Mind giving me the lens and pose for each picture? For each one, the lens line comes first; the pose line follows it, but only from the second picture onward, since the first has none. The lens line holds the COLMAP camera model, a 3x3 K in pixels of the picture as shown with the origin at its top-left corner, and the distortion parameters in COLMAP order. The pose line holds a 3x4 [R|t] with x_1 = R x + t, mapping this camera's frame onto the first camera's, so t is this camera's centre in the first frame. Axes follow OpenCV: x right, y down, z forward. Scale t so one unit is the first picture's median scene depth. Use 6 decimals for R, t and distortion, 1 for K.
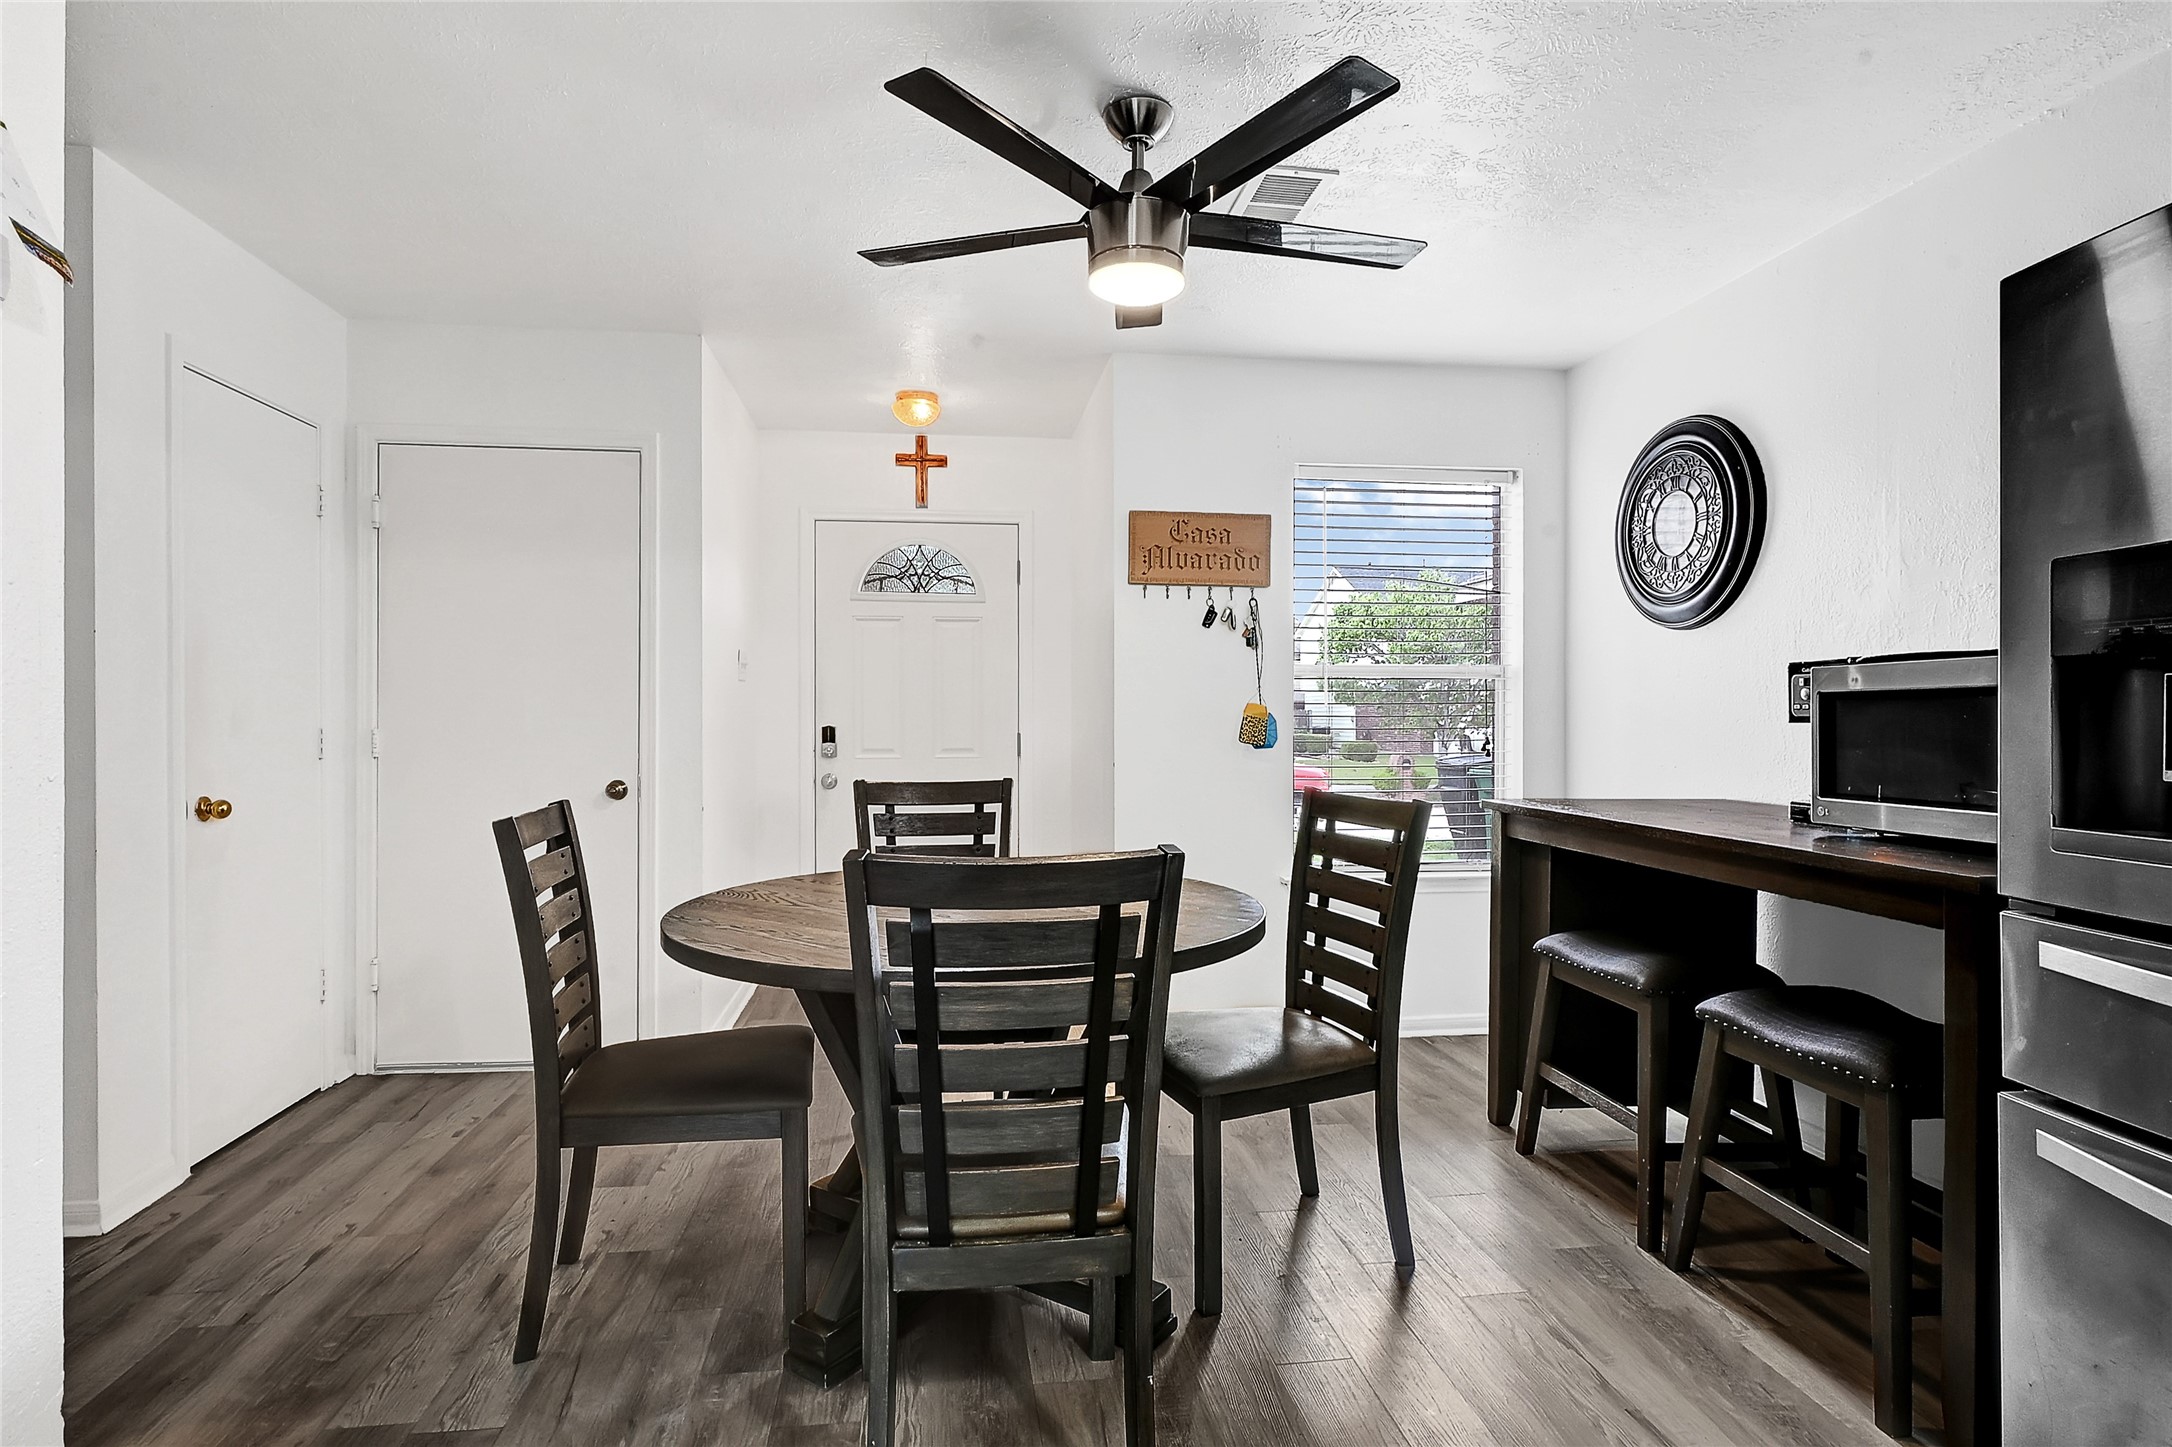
lens RADIAL K [[1140.8, 0, 1086.0], [0, 1140.8, 723.5], [0, 0, 1]] dist [0.029576, 0.000120]
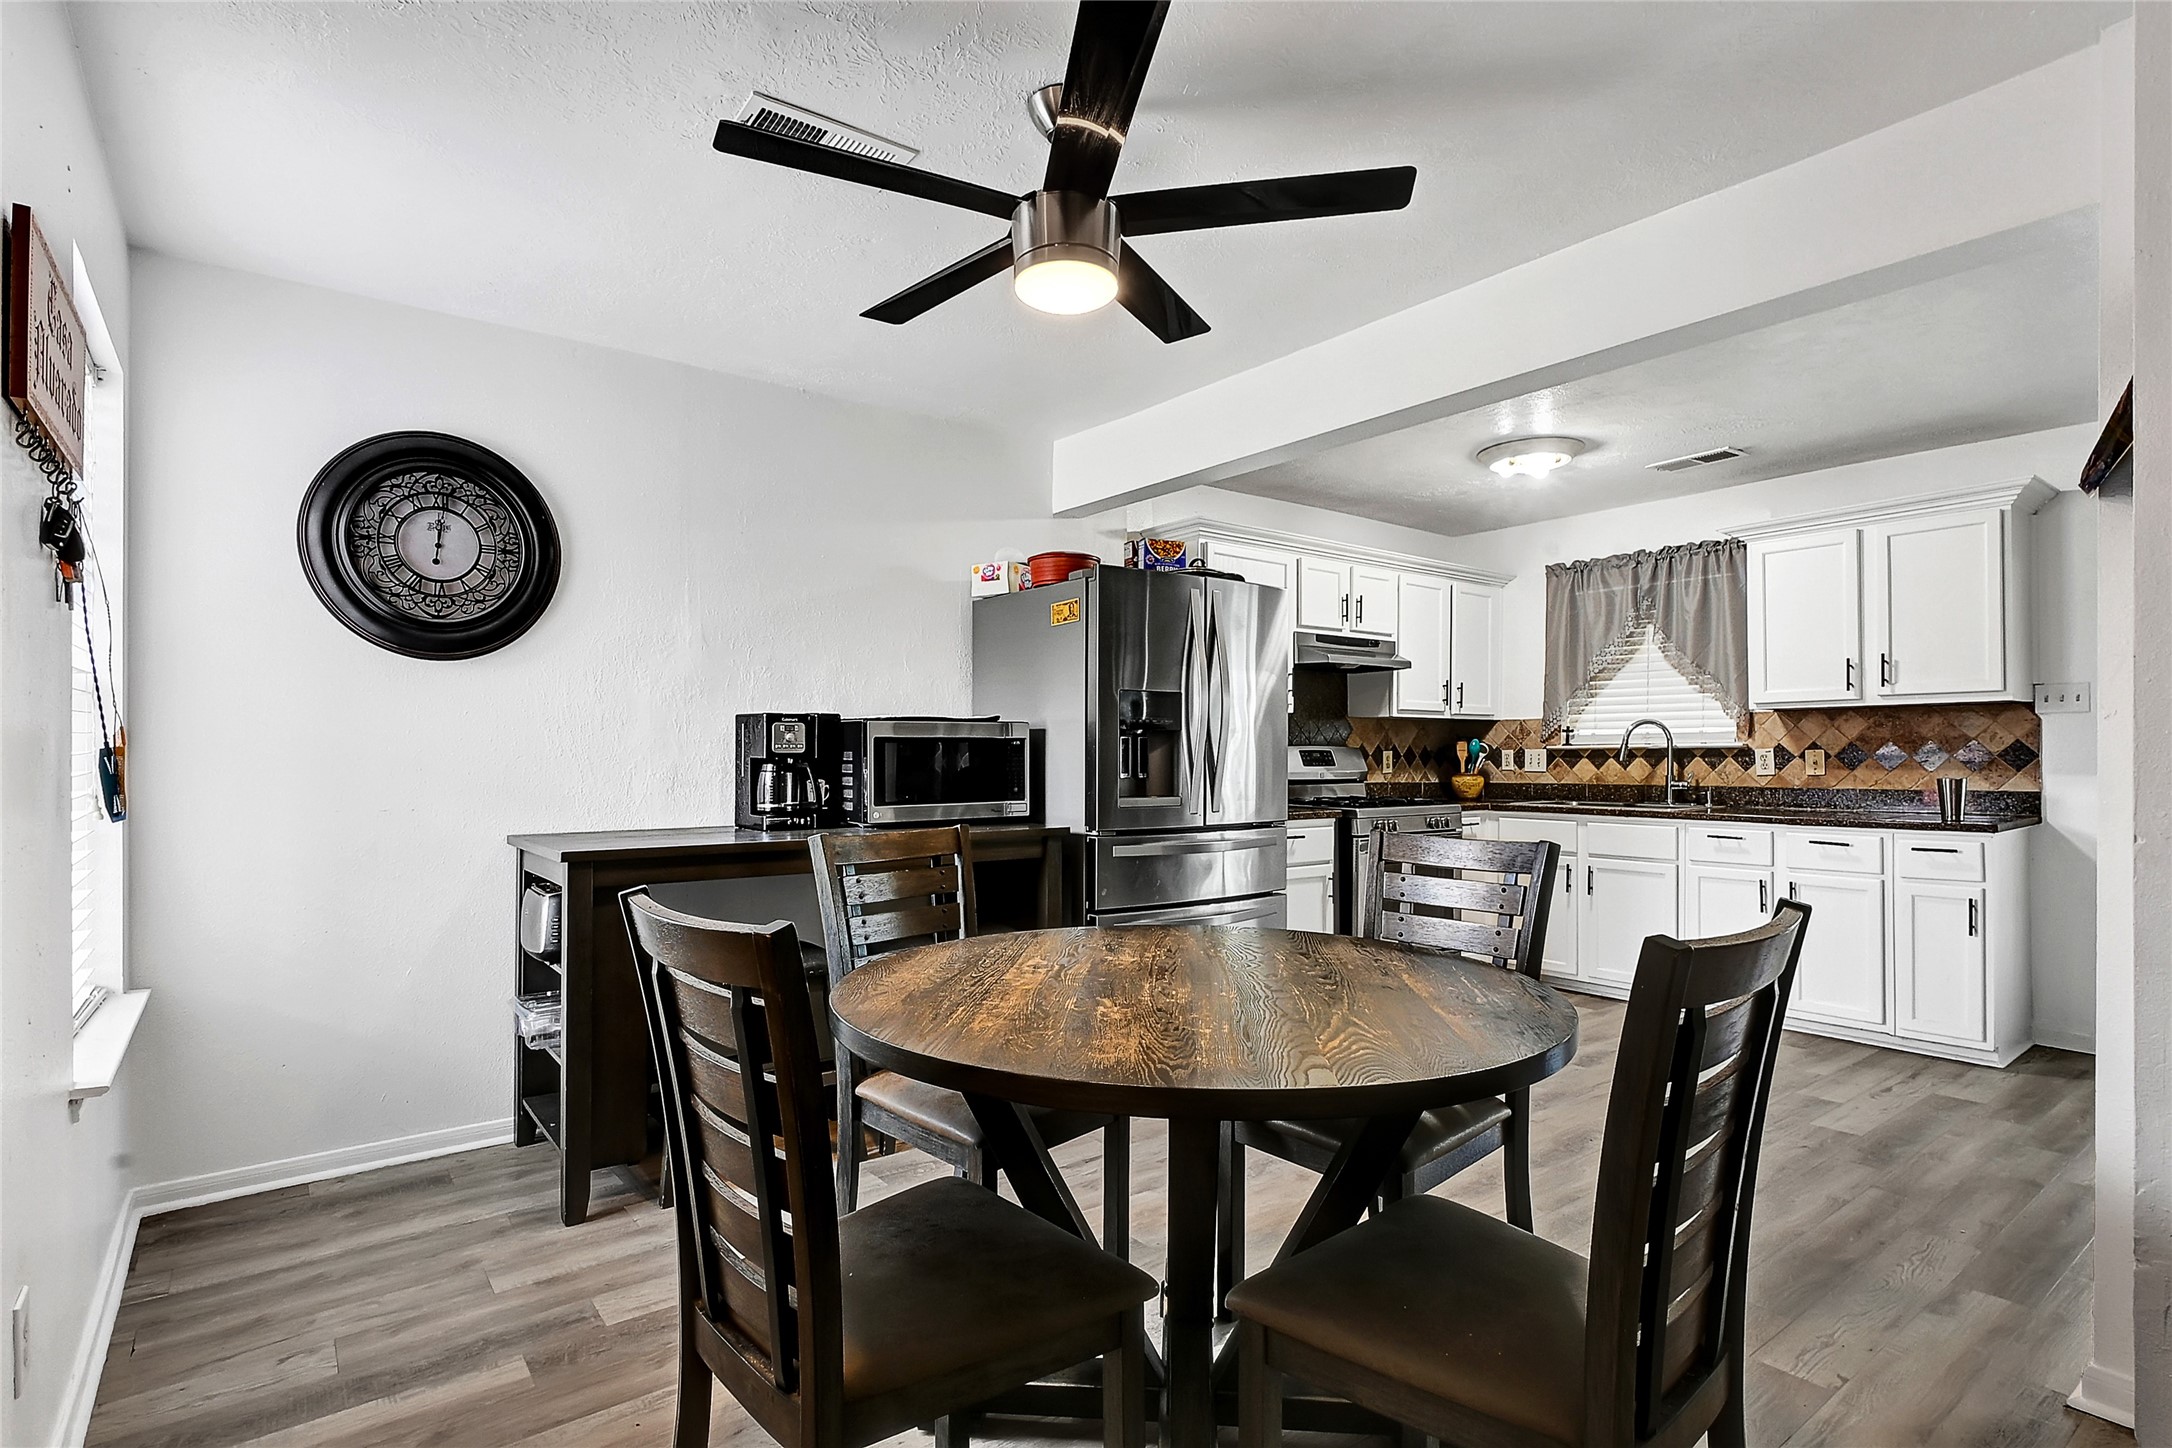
lens RADIAL K [[1076.7, 0, 1093.2], [0, 1076.7, 755.8], [0, 0, 1]] dist [-0.000937, 0.000019]
pose [[-0.499053, 0.005181, 0.866556, -0.723041], [0.013024, 0.999914, 0.001523, -0.001048], [-0.866473, 0.012046, -0.499078, 1.447047]]
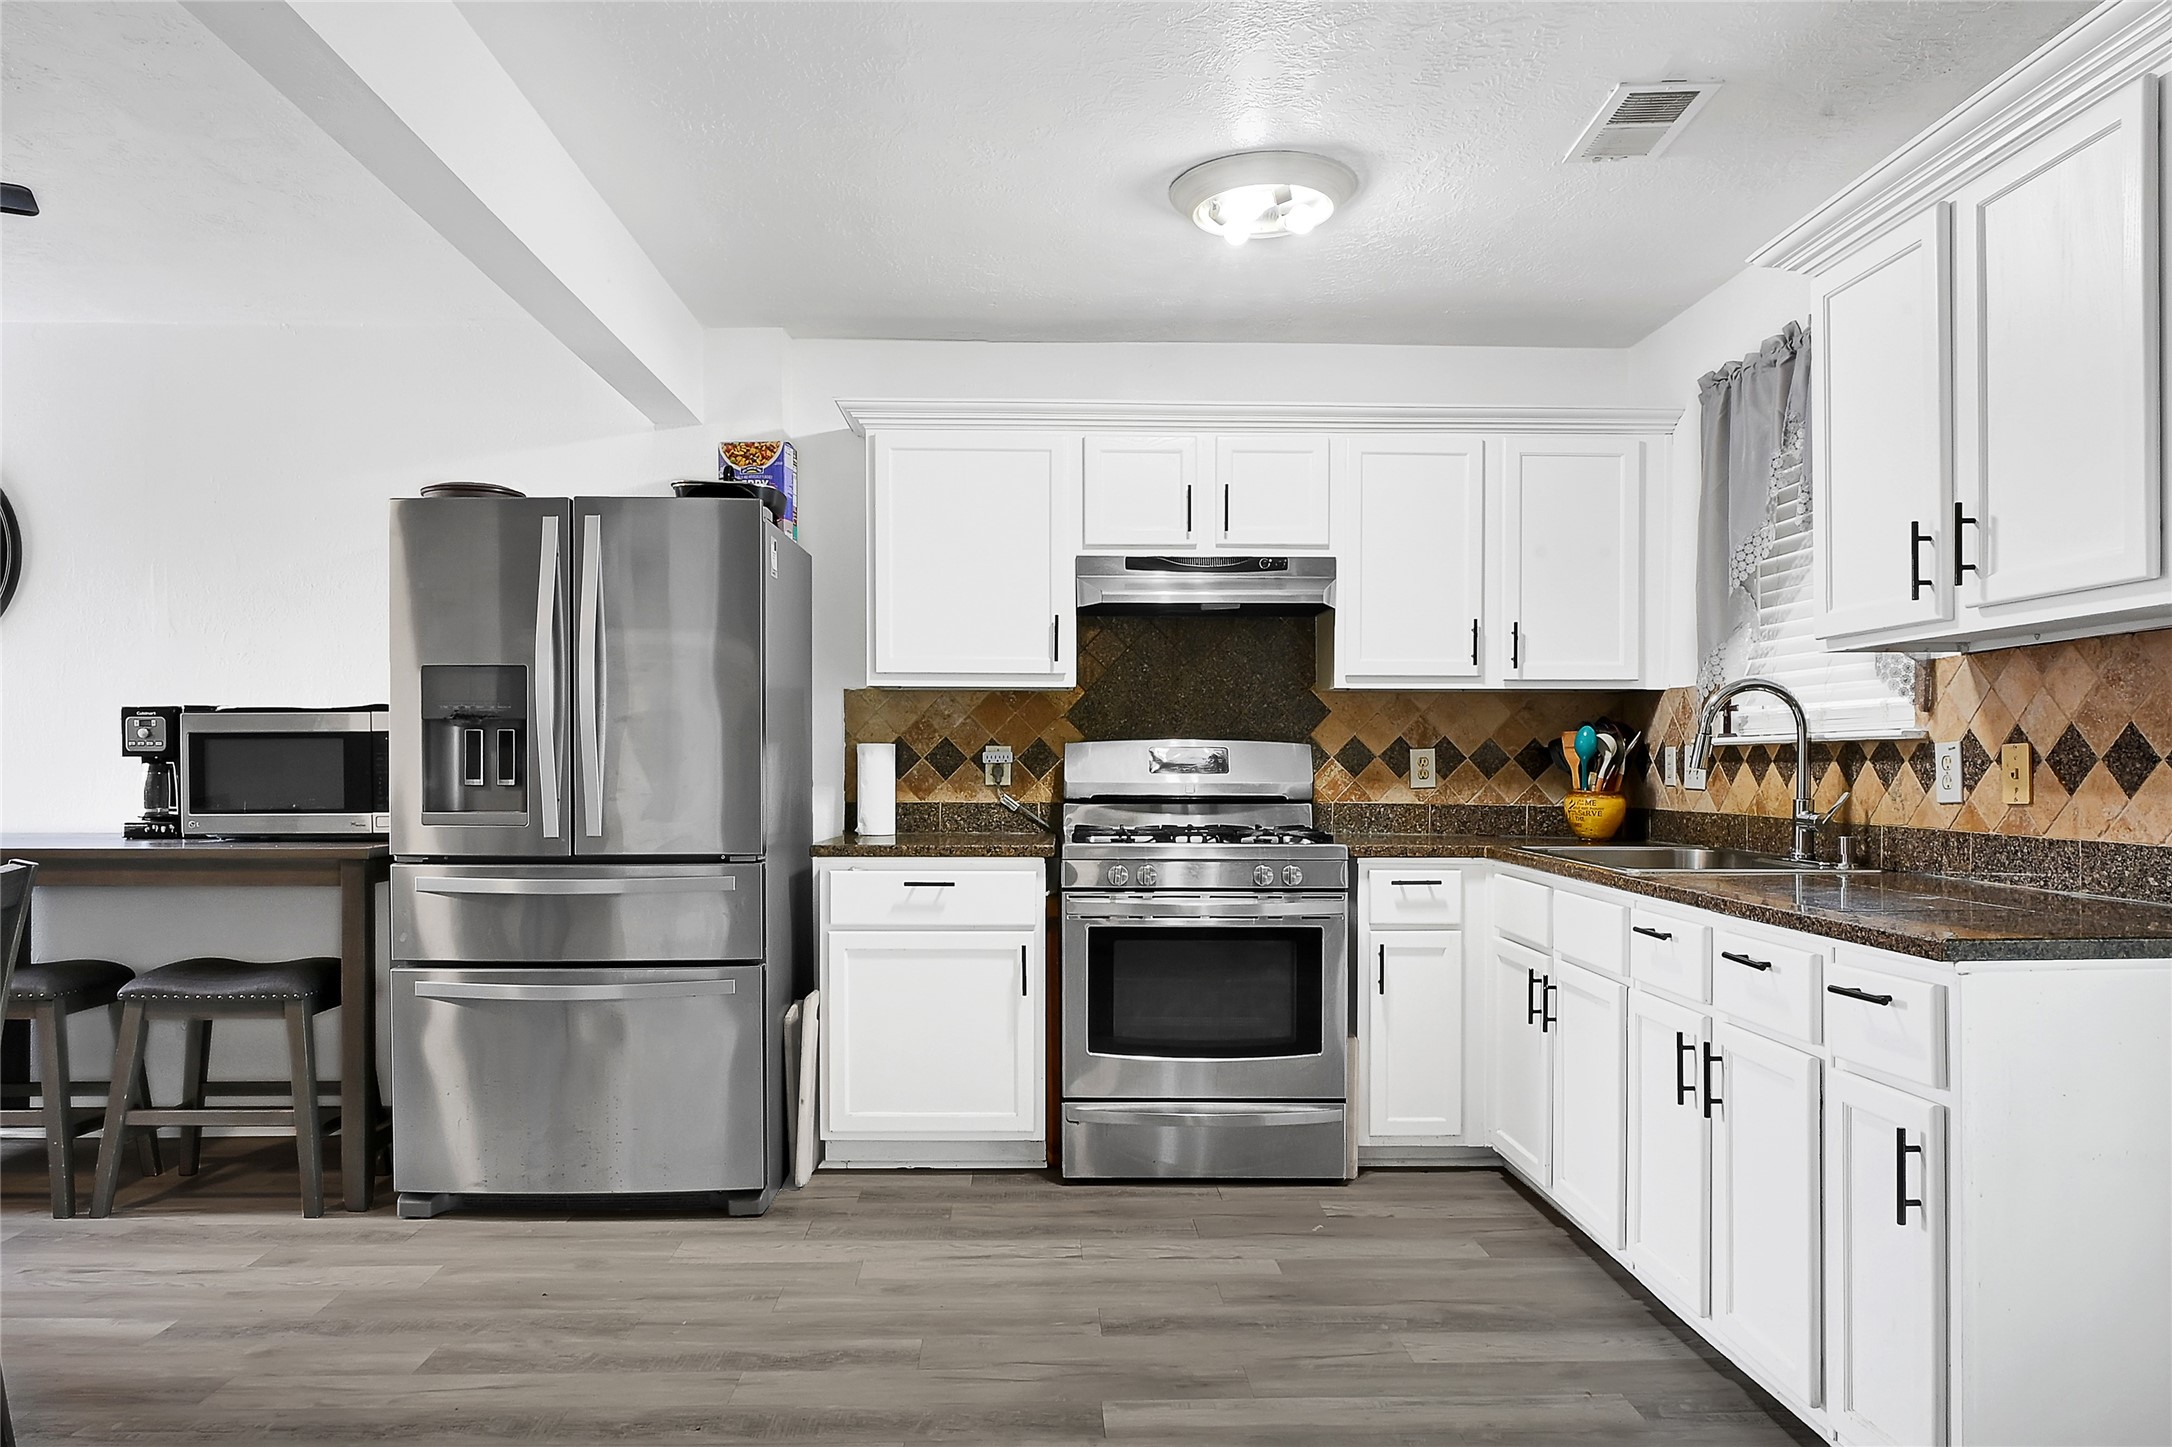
lens RADIAL K [[1487.8, 0, 1084.5], [0, 1487.8, 804.6], [0, 0, 1]] dist [0.005090, 0.002524]
pose [[0.118542, -0.026546, 0.992594, -0.899560], [0.009032, 0.999630, 0.025655, 0.019932], [-0.992908, 0.005924, 0.118737, -0.190125]]
